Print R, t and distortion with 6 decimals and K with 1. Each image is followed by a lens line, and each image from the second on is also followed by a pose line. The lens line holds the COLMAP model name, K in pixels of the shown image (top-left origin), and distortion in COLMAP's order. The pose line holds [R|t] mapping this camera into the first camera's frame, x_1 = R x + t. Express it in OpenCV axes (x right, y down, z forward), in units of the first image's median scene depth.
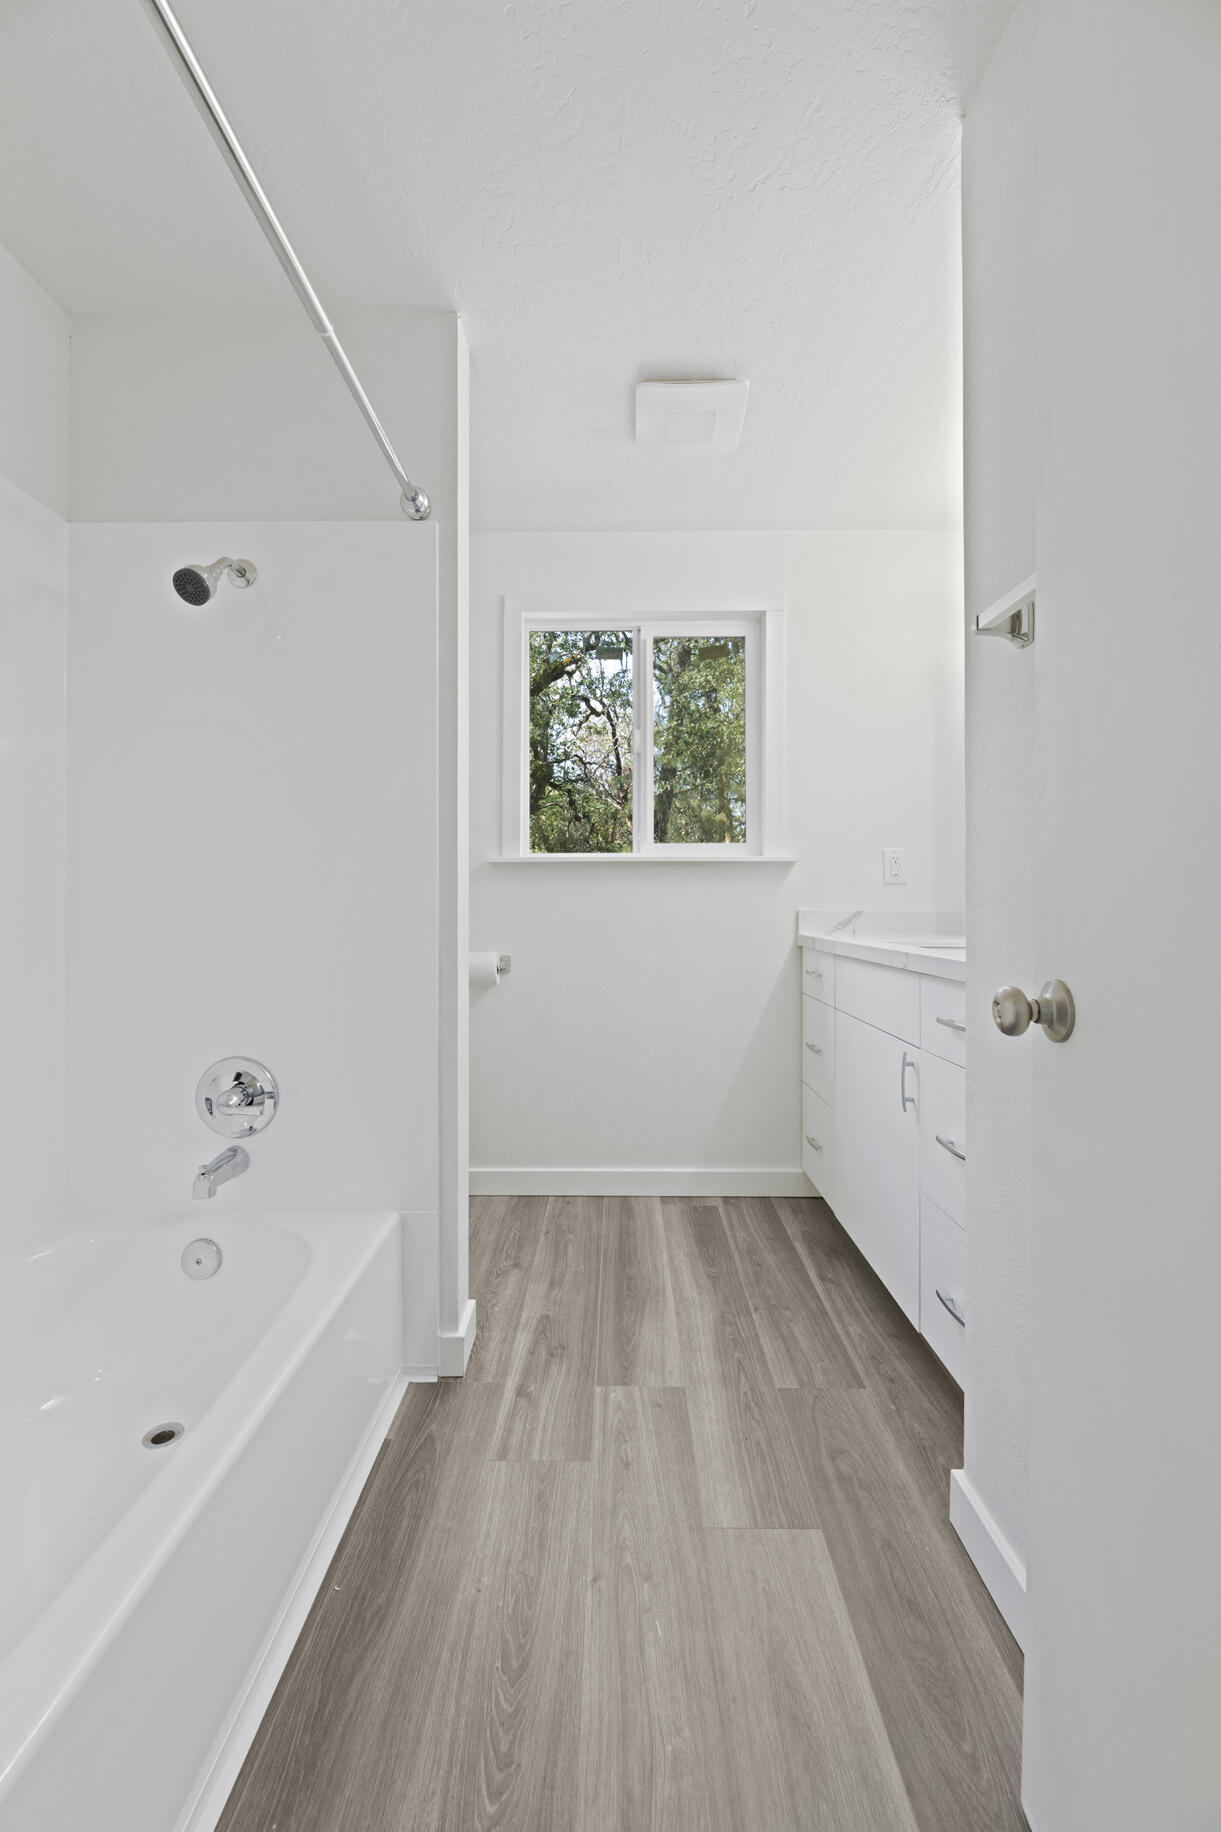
lens RADIAL K [[738.4, 0, 620.9], [0, 738.4, 923.4], [0, 0, 1]] dist [0.002142, -0.004285]
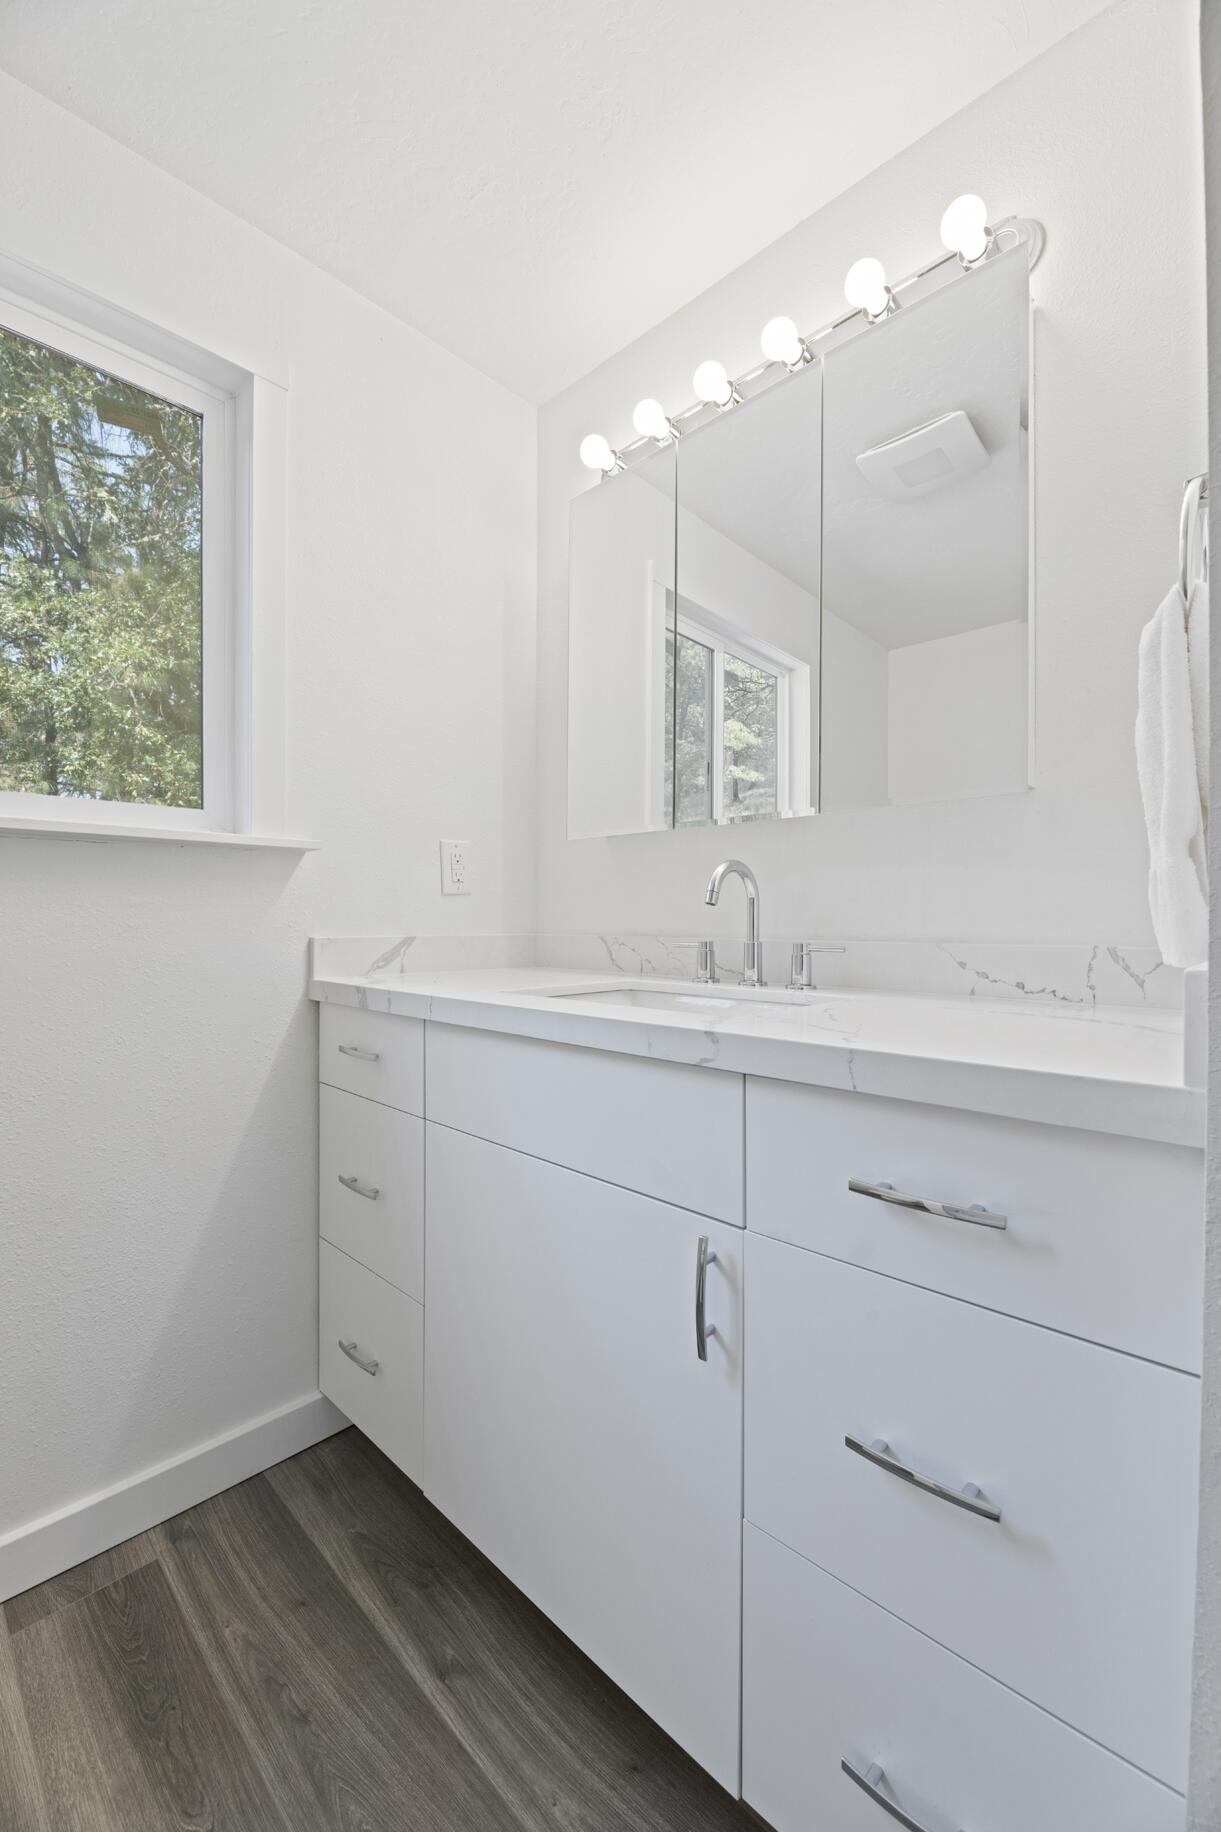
lens RADIAL K [[746.5, 0, 599.4], [0, 746.5, 922.5], [0, 0, 1]] dist [-0.001595, 0.000281]
pose [[0.704532, -0.001773, 0.709670, -0.009672], [0.016732, 0.999760, -0.014112, -0.018281], [-0.709475, 0.021817, 0.704393, 0.469687]]
